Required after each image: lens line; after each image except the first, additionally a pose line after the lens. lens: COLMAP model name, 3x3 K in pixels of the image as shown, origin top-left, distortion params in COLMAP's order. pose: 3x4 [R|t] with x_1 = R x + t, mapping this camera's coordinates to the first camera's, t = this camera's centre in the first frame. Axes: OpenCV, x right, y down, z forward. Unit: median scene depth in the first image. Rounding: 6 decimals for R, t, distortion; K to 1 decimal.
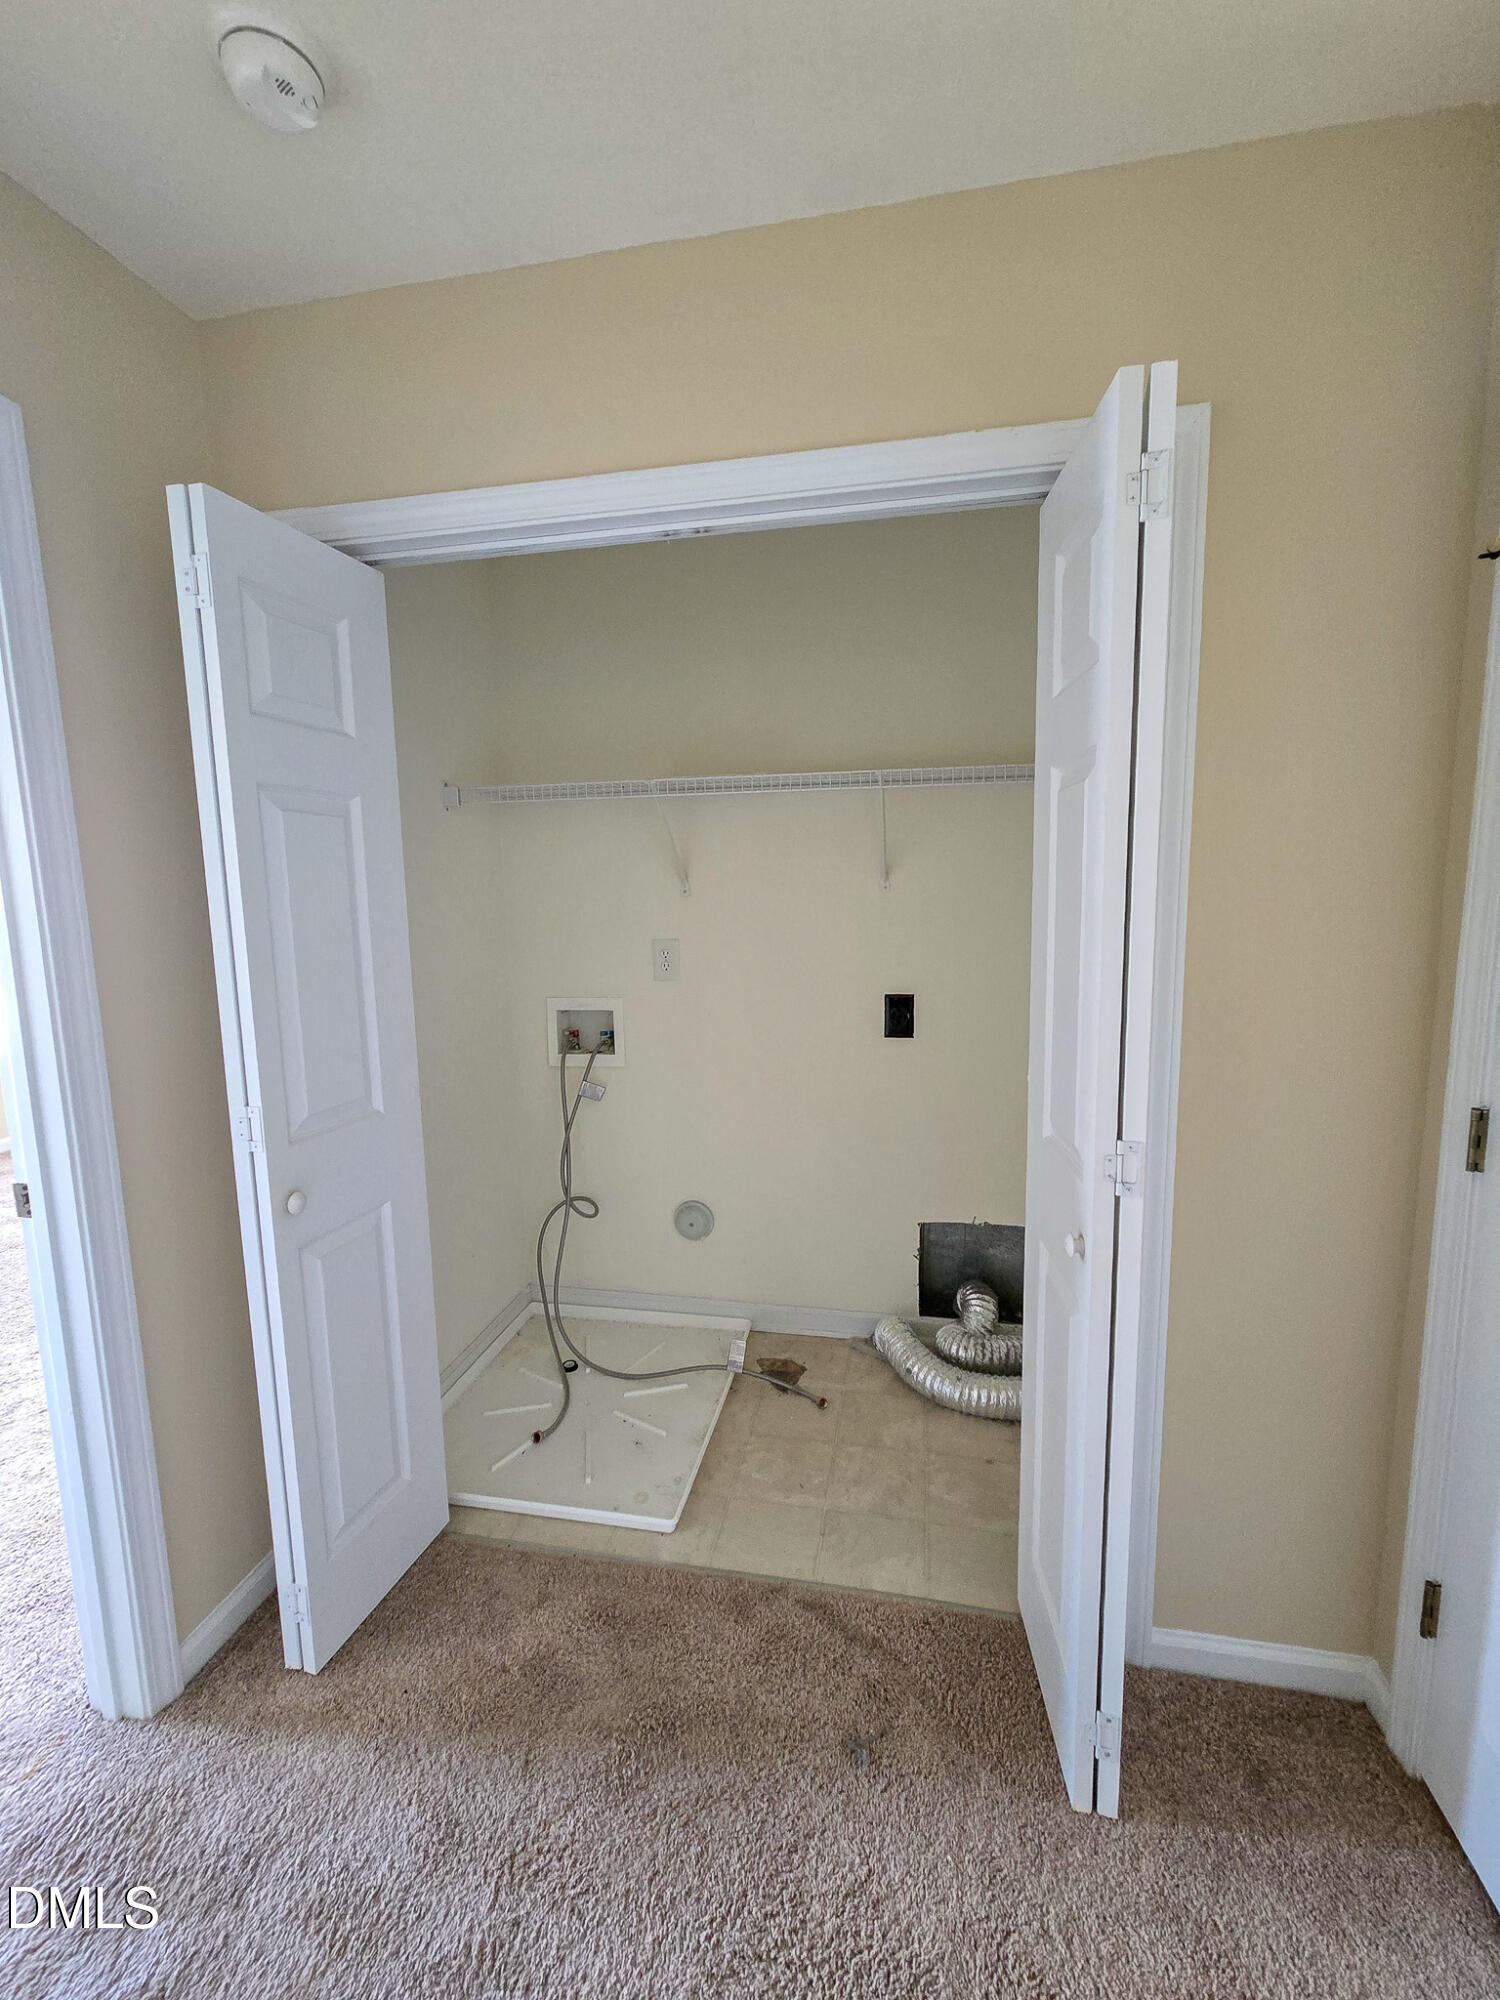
lens RADIAL K [[817.7, 0, 761.2], [0, 817.7, 994.1], [0, 0, 1]] dist [-0.001502, -0.000911]
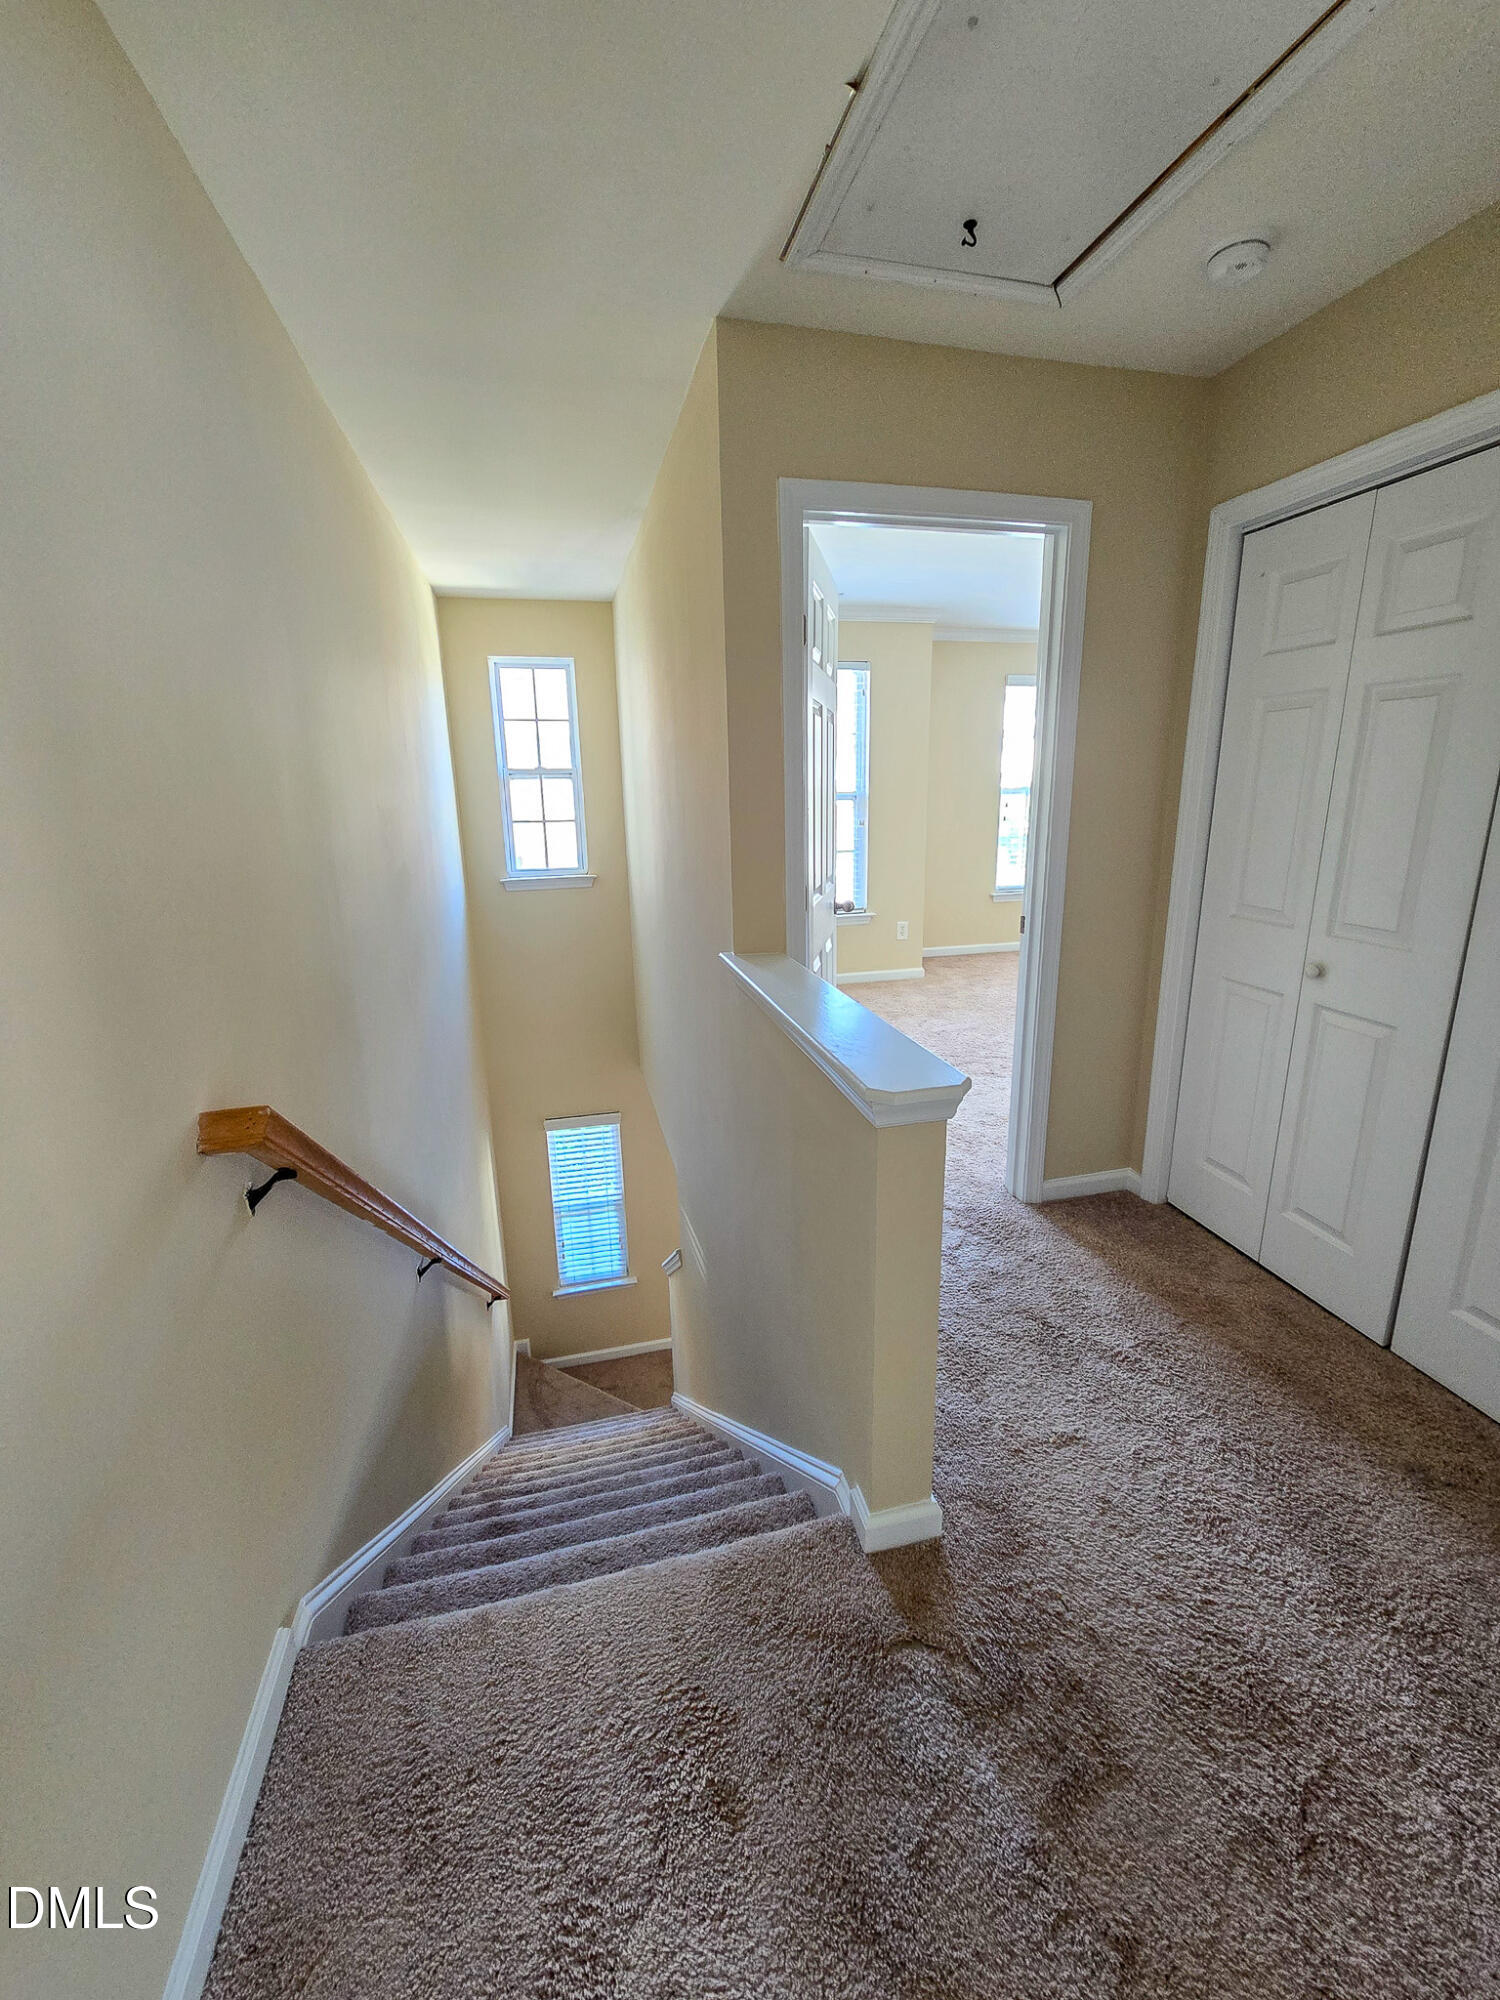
lens RADIAL K [[817.7, 0, 761.2], [0, 817.7, 994.1], [0, 0, 1]] dist [-0.001502, -0.000911]
pose [[0.428480, 0.238664, -0.871461, 0.581281], [-0.107219, 0.971100, 0.213234, 0.053389], [0.897167, 0.002071, 0.441686, -0.441774]]
